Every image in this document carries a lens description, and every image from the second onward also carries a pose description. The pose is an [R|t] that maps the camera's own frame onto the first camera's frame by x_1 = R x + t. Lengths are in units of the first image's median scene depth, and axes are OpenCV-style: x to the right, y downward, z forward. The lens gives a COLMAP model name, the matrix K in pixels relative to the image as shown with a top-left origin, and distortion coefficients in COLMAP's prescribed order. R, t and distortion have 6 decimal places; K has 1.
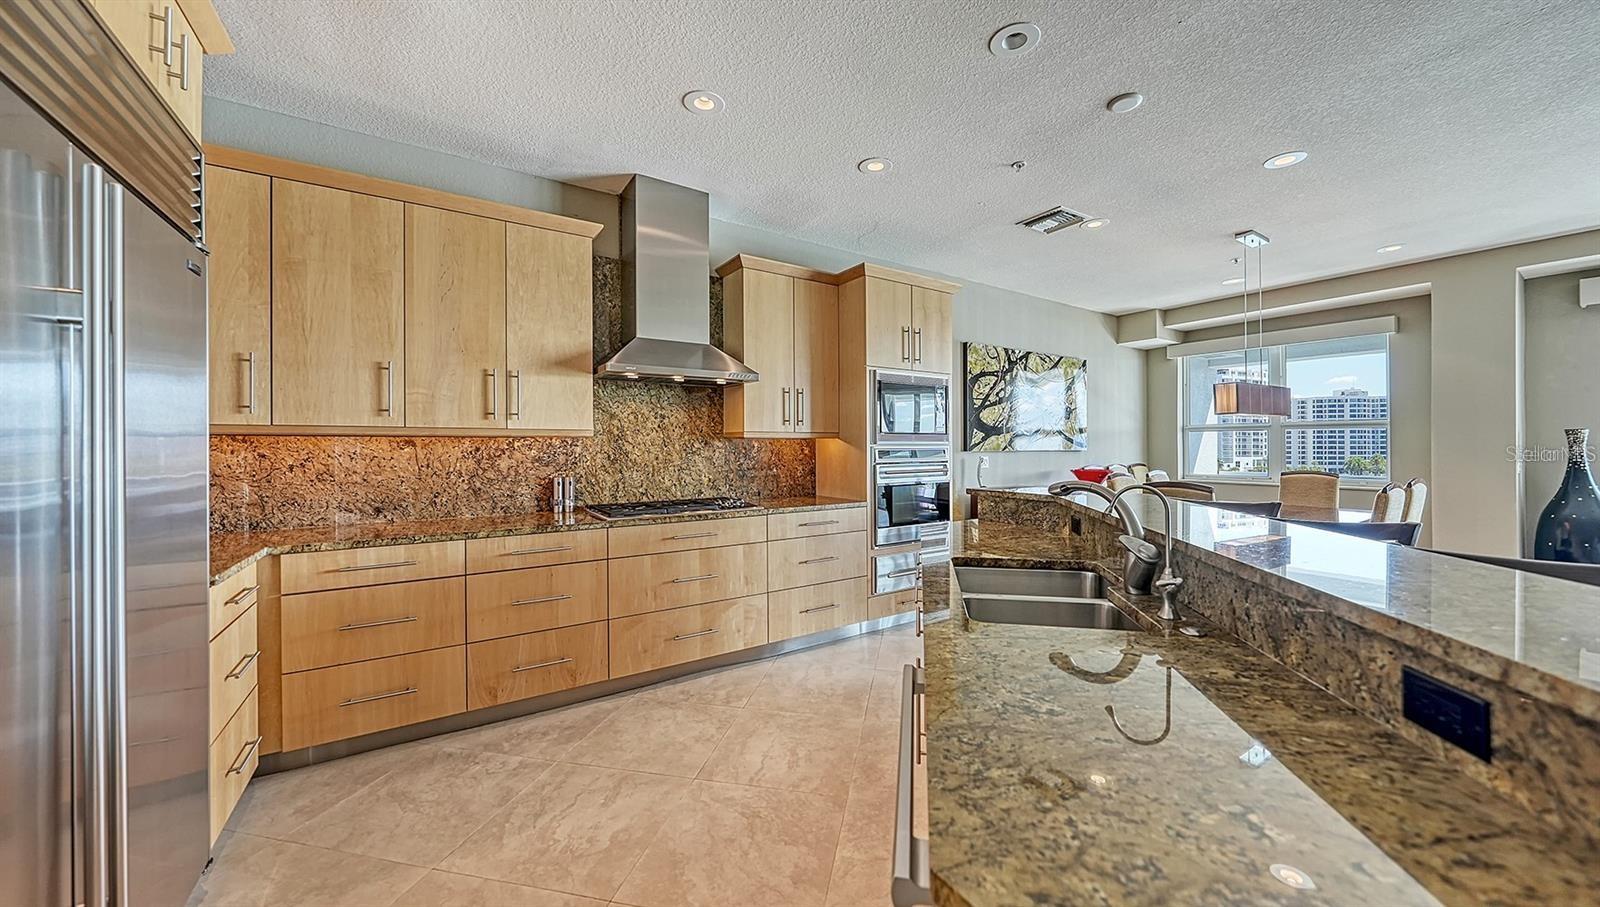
lens RADIAL K [[561.1, 0, 804.4], [0, 561.1, 448.2], [0, 0, 1]] dist [-0.000196, -0.000032]
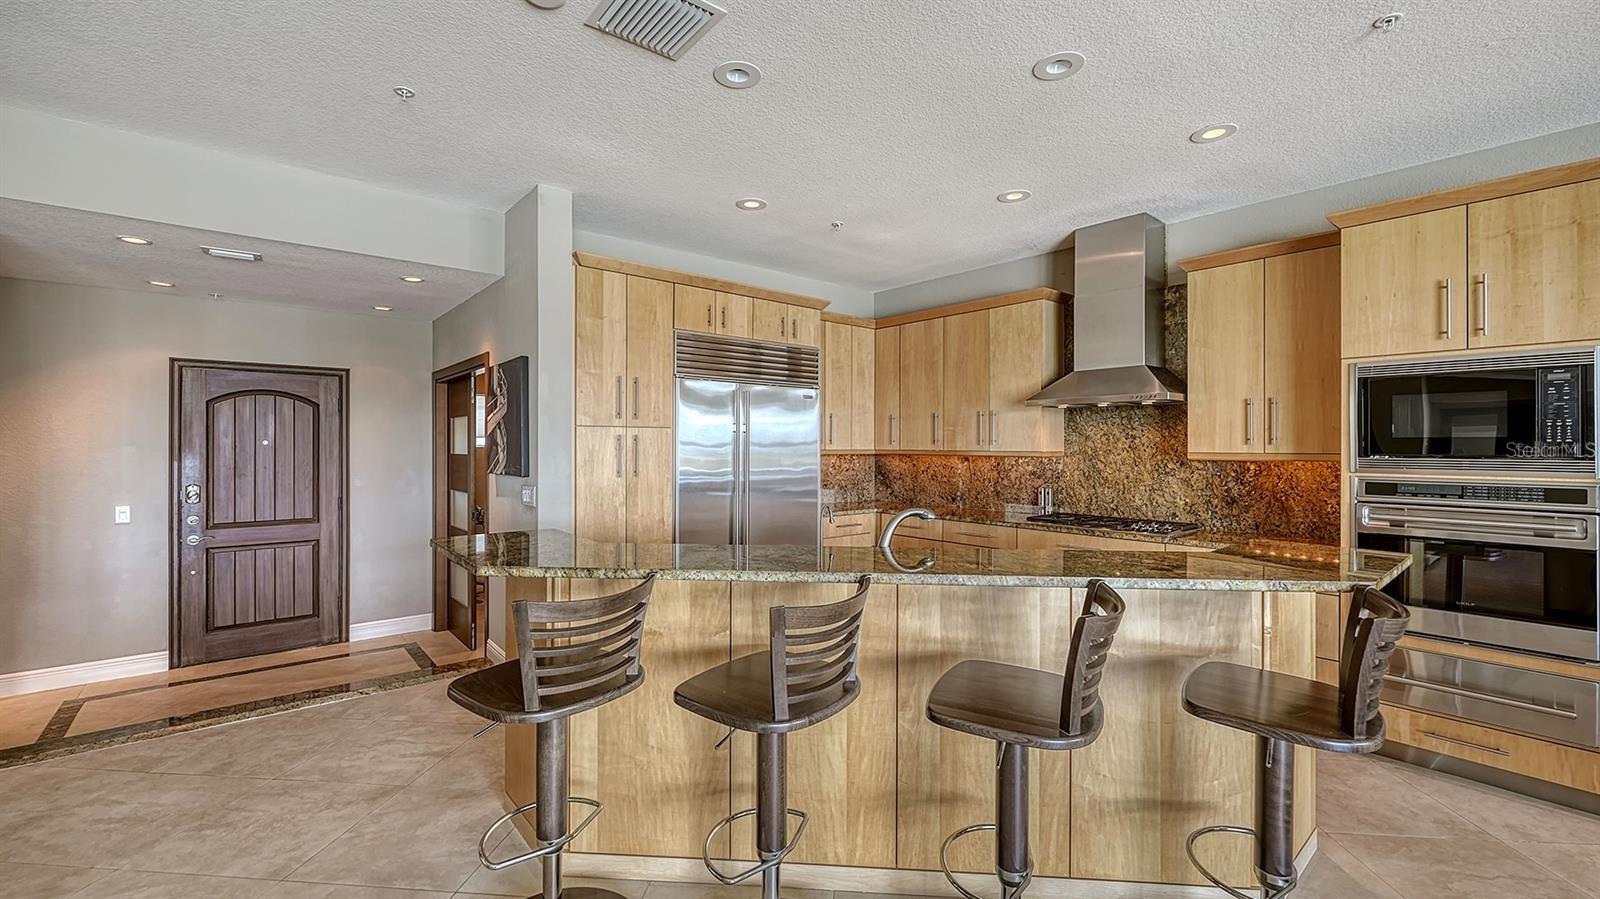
lens RADIAL K [[655.1, 0, 819.1], [0, 655.1, 453.8], [0, 0, 1]] dist [-0.011258, -0.000021]
pose [[0.127041, 0.015669, -0.991774, 0.856398], [-0.006186, 0.999868, 0.015004, -0.039455], [0.991878, 0.004229, 0.127121, 0.271529]]
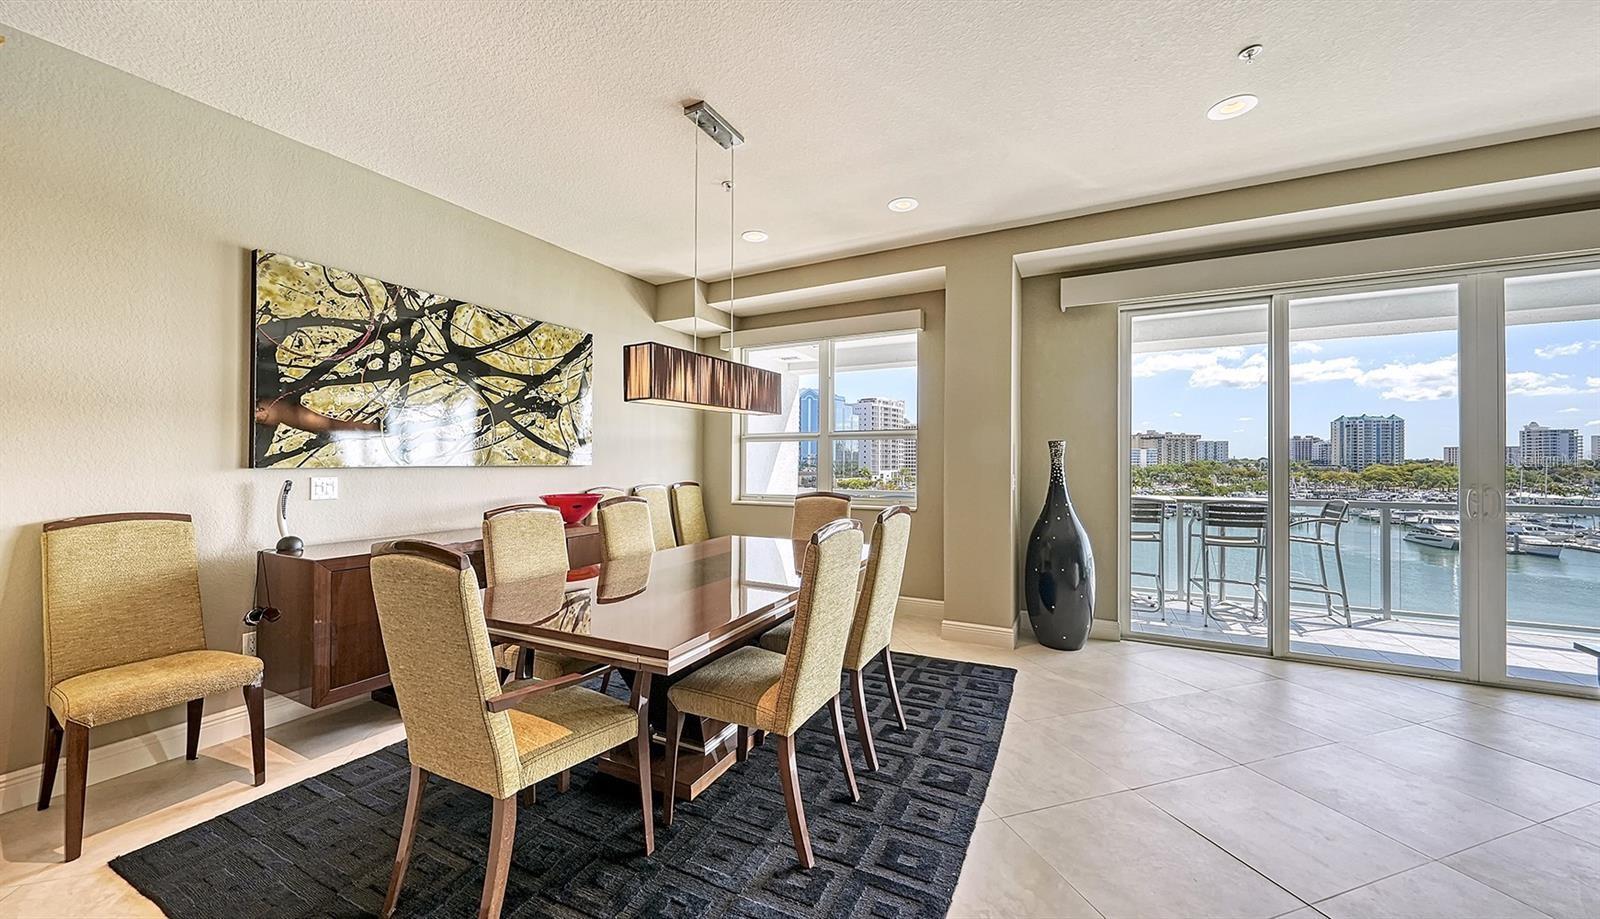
lens RADIAL K [[572.4, 0, 803.6], [0, 572.4, 443.3], [0, 0, 1]] dist [-0.007576, -0.000025]
pose [[0.869675, 0.015856, 0.493369, 0.671130], [0.001412, 0.999400, -0.034607, 0.002019], [-0.493622, 0.030794, 0.869131, 0.466894]]
